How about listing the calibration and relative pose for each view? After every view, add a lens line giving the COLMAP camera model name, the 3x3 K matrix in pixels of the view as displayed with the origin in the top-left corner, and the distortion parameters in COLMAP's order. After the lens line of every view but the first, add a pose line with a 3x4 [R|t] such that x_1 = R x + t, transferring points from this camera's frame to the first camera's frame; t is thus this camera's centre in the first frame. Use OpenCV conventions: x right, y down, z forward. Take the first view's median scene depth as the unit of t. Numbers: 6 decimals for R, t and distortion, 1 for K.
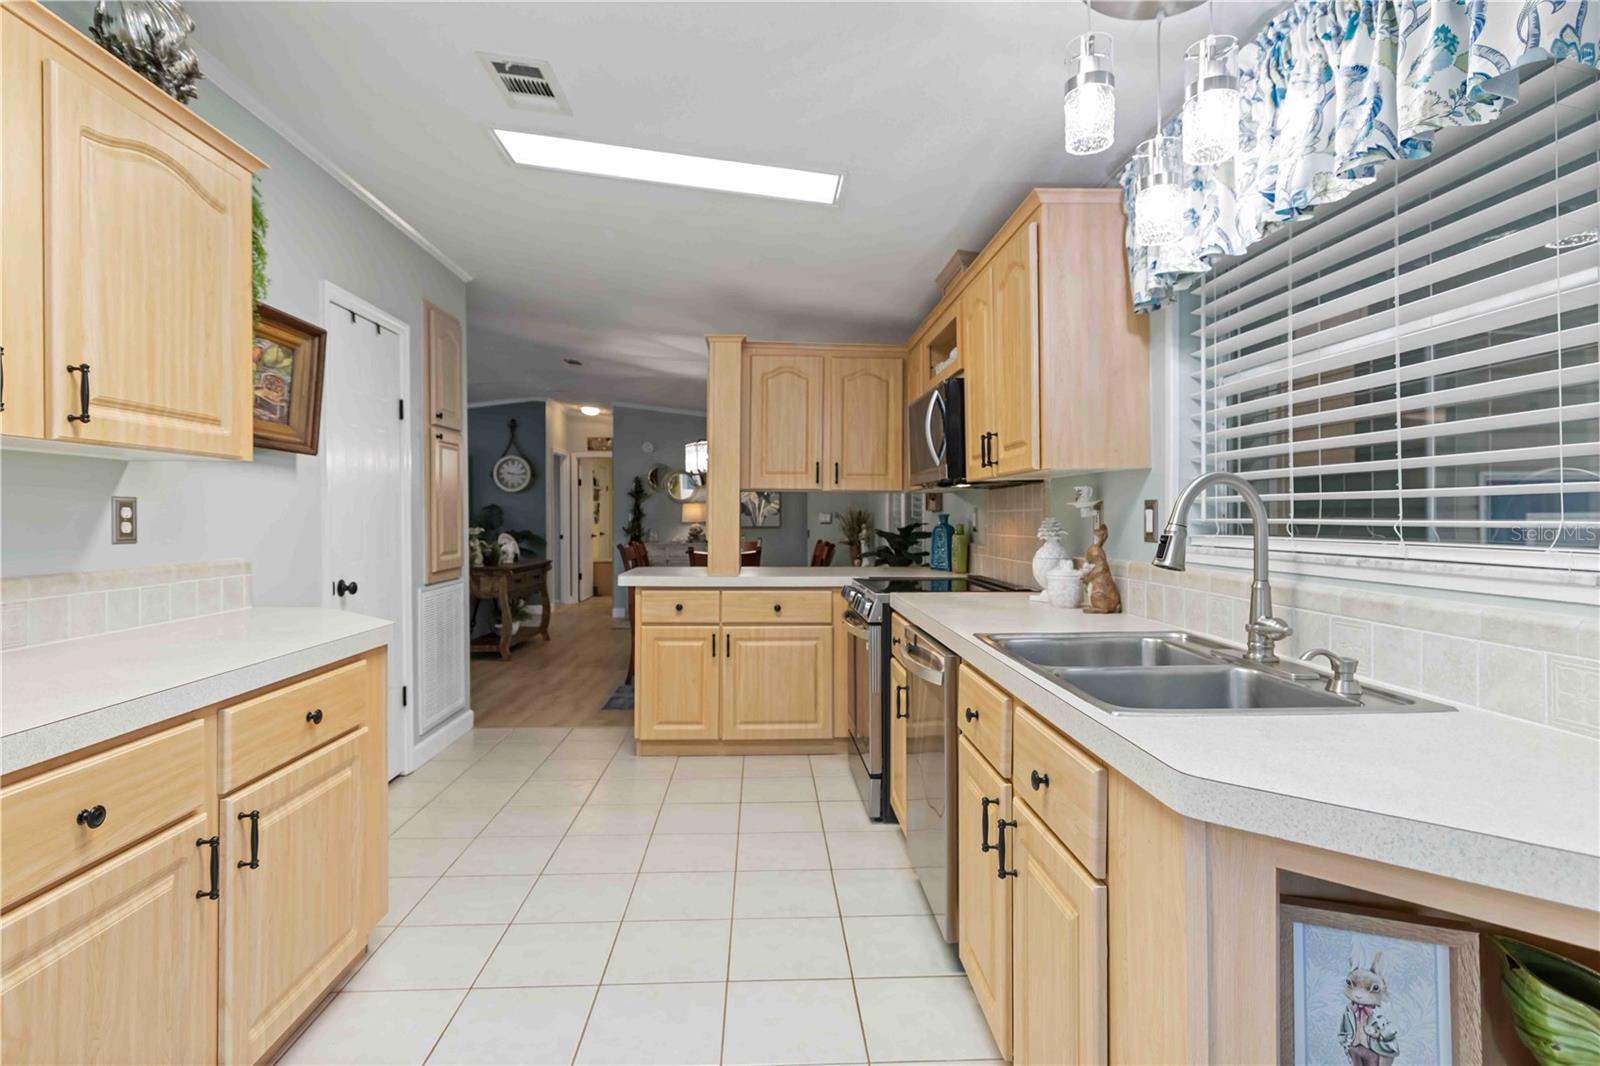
lens RADIAL K [[815.2, 0, 797.6], [0, 815.2, 514.2], [0, 0, 1]] dist [-0.001369, 0.000119]
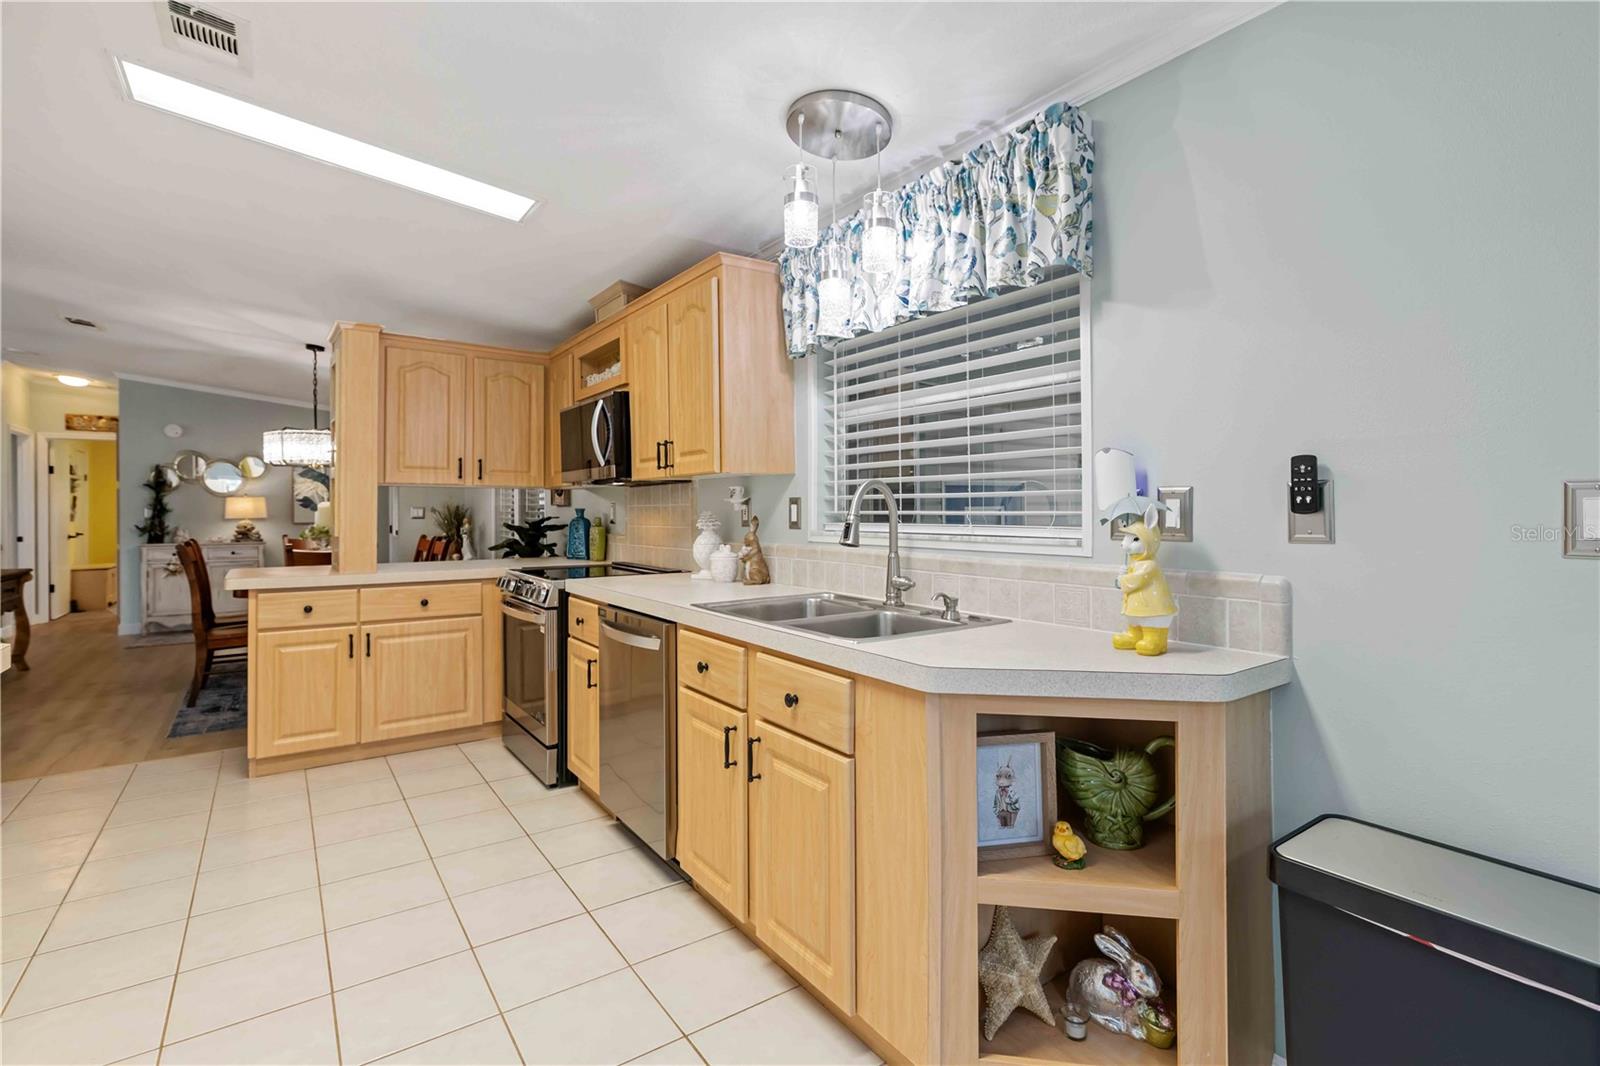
lens RADIAL K [[754.2, 0, 805.9], [0, 754.2, 505.1], [0, 0, 1]] dist [-0.003323, 0.003058]
pose [[0.841971, -0.000911, 0.539522, -0.167765], [0.002987, 0.999991, -0.002972, -0.000898], [-0.539515, 0.004113, 0.841966, -0.043960]]
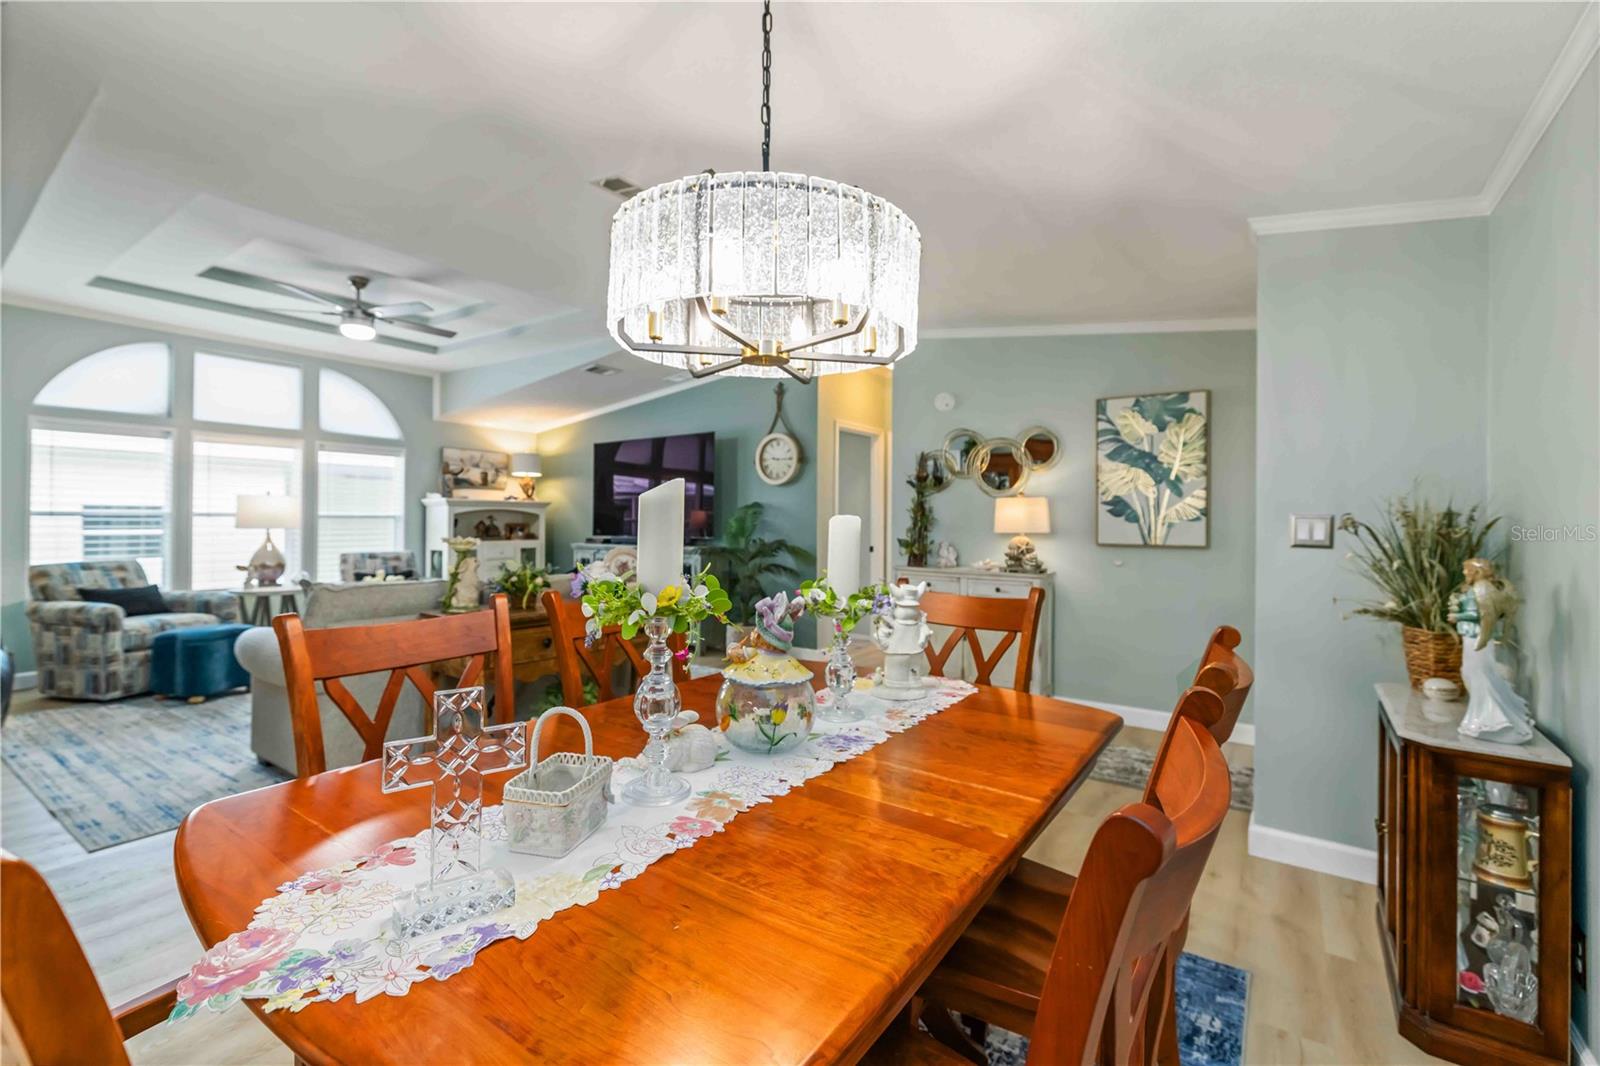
lens RADIAL K [[704.3, 0, 778.7], [0, 704.3, 517.7], [0, 0, 1]] dist [0.001381, 0.000632]
pose [[0.781833, 0.008337, -0.623432, 0.118965], [-0.009686, 0.999952, 0.001225, 0.002269], [0.623412, 0.005081, 0.781877, 1.702054]]
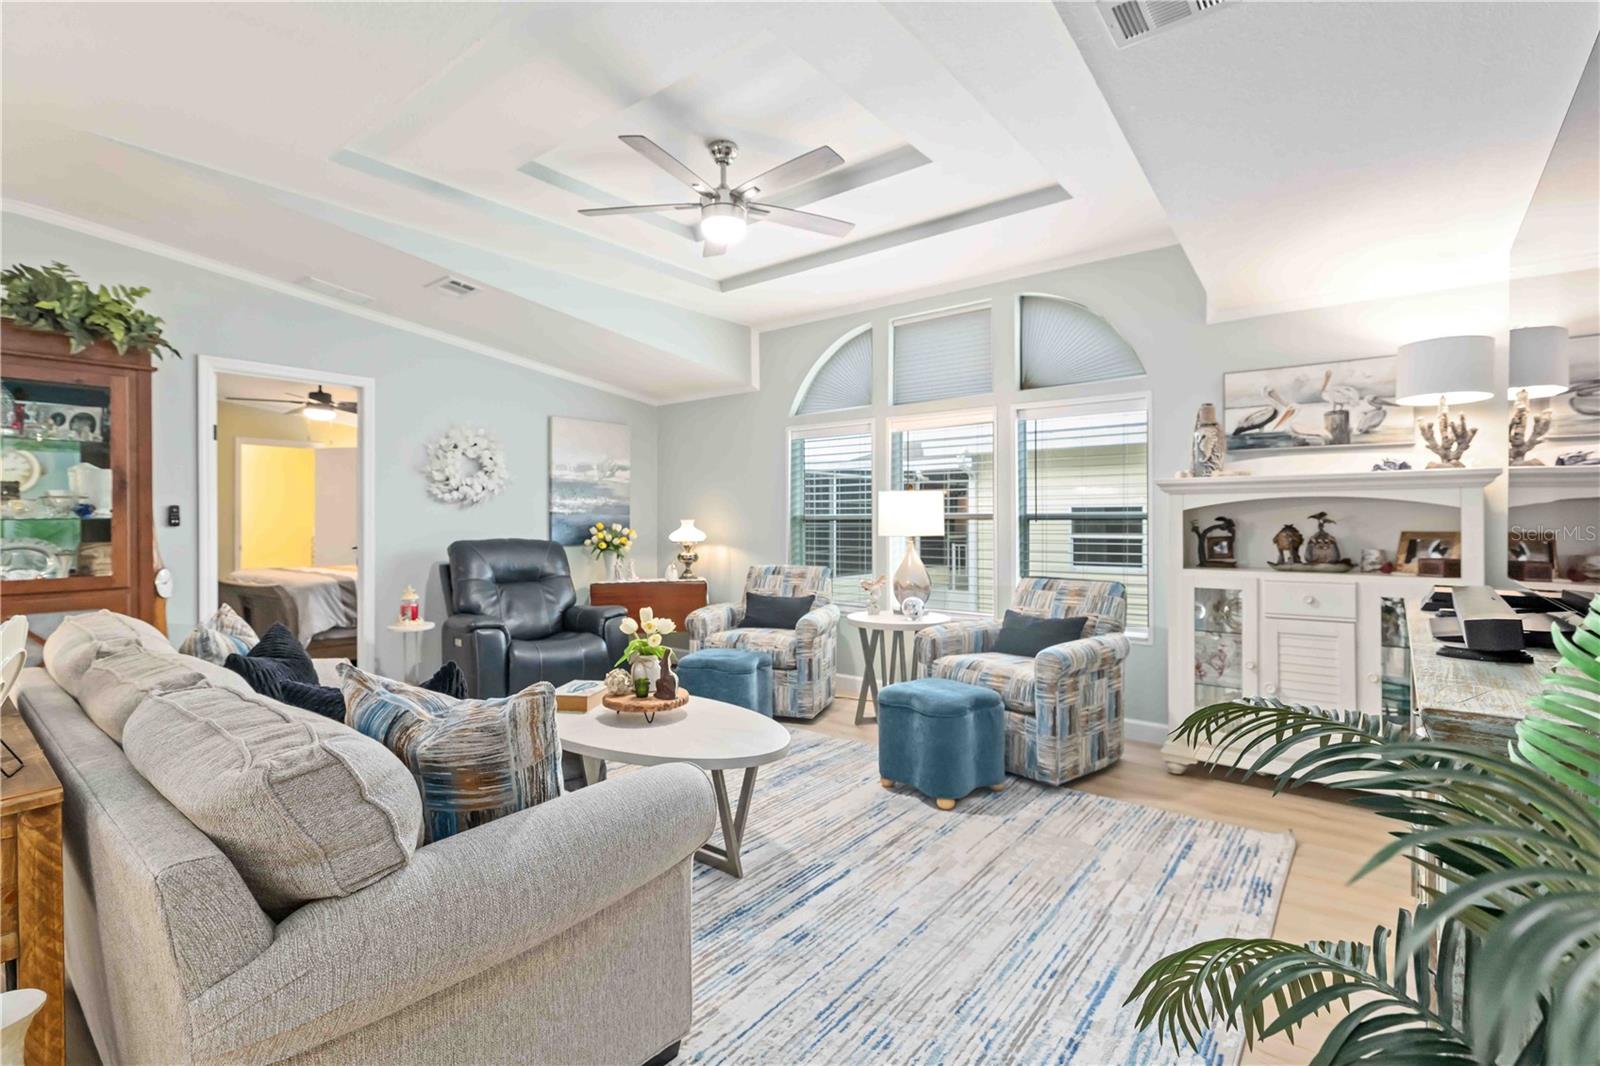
lens RADIAL K [[754.2, 0, 799.1], [0, 754.2, 519.8], [0, 0, 1]] dist [-0.003323, 0.003058]
pose [[-0.655490, 0.007481, -0.755167, -0.885514], [0.007991, 0.999964, 0.002970, 0.009622], [0.755162, -0.004088, -0.655526, 3.181799]]
